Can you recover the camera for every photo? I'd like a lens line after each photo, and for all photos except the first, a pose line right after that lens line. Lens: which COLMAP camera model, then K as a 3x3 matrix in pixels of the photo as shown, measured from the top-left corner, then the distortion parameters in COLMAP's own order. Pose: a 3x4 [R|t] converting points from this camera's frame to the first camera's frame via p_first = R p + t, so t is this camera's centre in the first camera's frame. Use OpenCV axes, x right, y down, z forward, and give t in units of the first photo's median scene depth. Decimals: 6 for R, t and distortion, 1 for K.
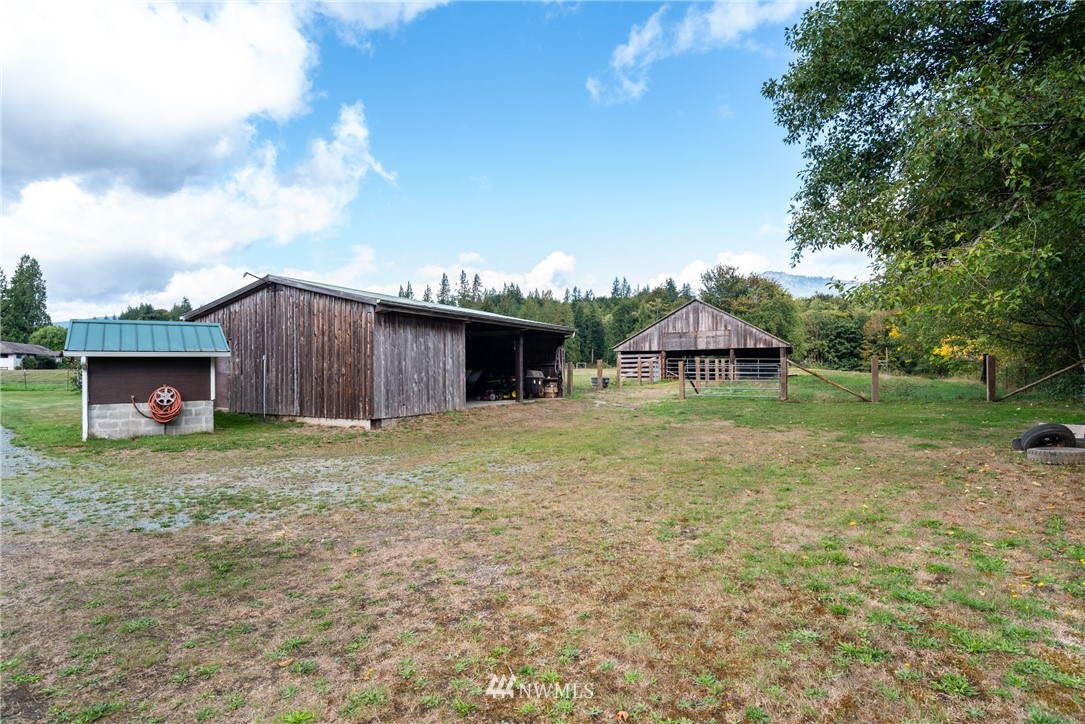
lens RADIAL K [[586.5, 0, 543.9], [0, 586.5, 367.7], [0, 0, 1]] dist [-0.032771, 0.010105]
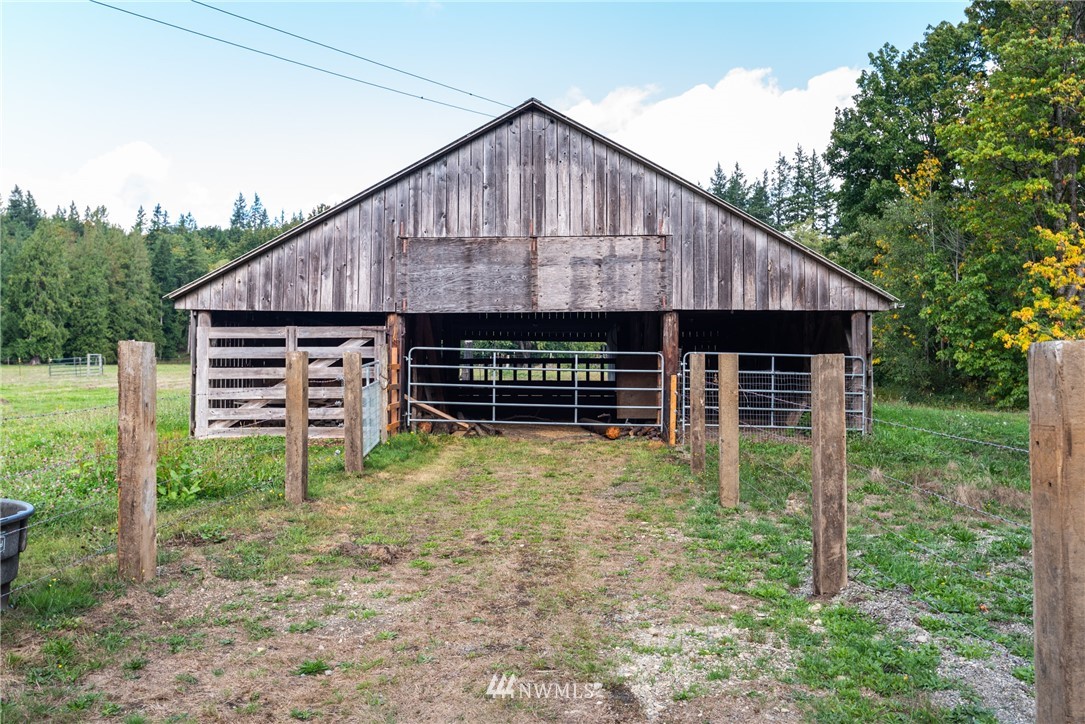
lens RADIAL K [[986.2, 0, 544.6], [0, 986.2, 365.1], [0, 0, 1]] dist [0.008925, 0.000000]
pose [[0.912504, 0.012407, 0.408879, 0.094776], [-0.013192, 0.999913, -0.000899, -0.008289], [-0.408855, -0.004574, 0.912588, 0.605209]]
